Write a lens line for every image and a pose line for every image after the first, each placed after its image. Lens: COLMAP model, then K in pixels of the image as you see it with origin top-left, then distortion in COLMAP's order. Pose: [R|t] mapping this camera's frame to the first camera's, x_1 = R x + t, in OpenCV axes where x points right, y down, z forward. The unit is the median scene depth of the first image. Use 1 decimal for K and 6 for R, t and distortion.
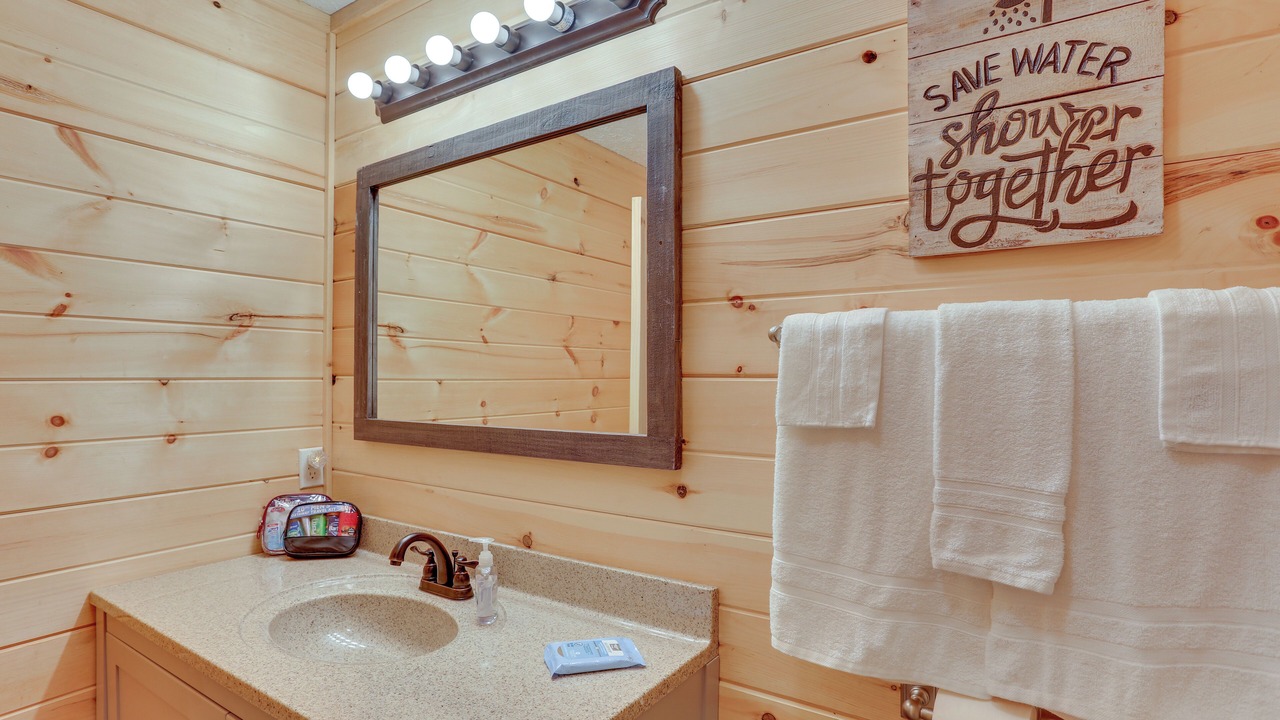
lens RADIAL K [[638.1, 0, 644.0], [0, 638.1, 373.1], [0, 0, 1]] dist [-0.024120, 0.004135]
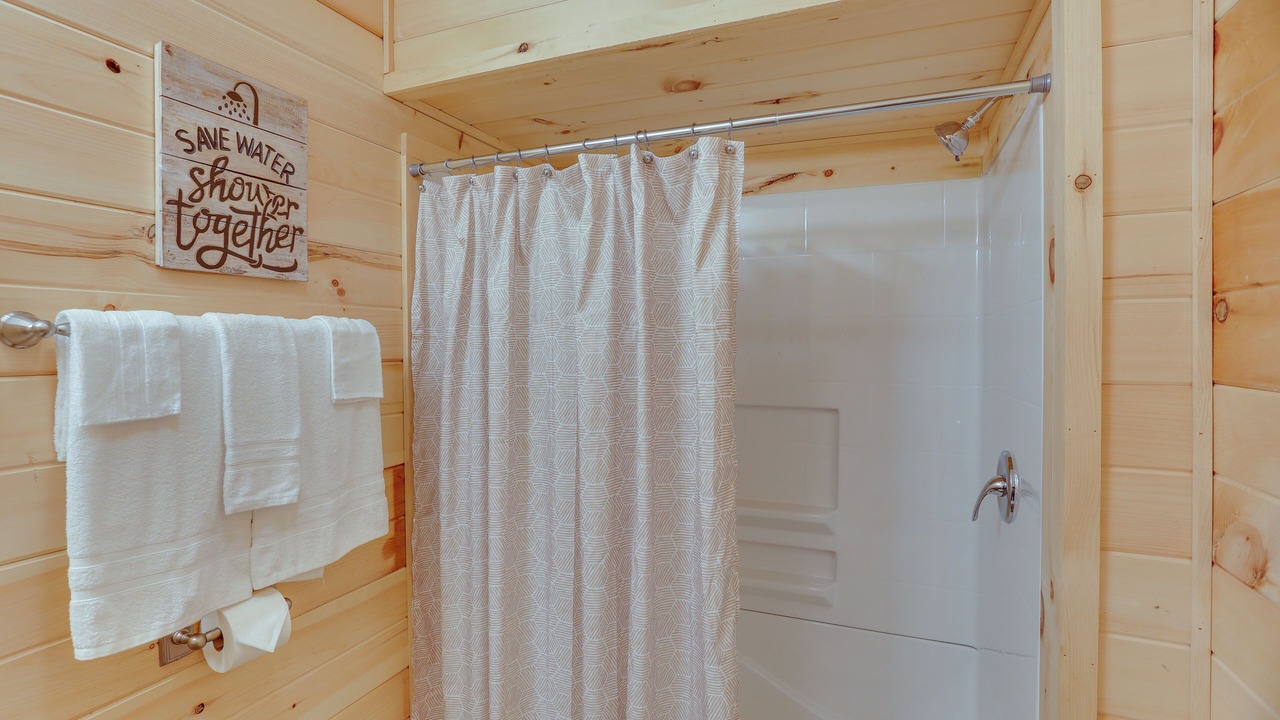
lens RADIAL K [[638.1, 0, 641.8], [0, 638.1, 351.7], [0, 0, 1]] dist [-0.024120, 0.004135]
pose [[-0.208029, -0.012426, 0.978044, -0.980568], [0.002145, 0.999911, 0.013160, -0.045538], [-0.978120, 0.004835, -0.207983, 0.420433]]
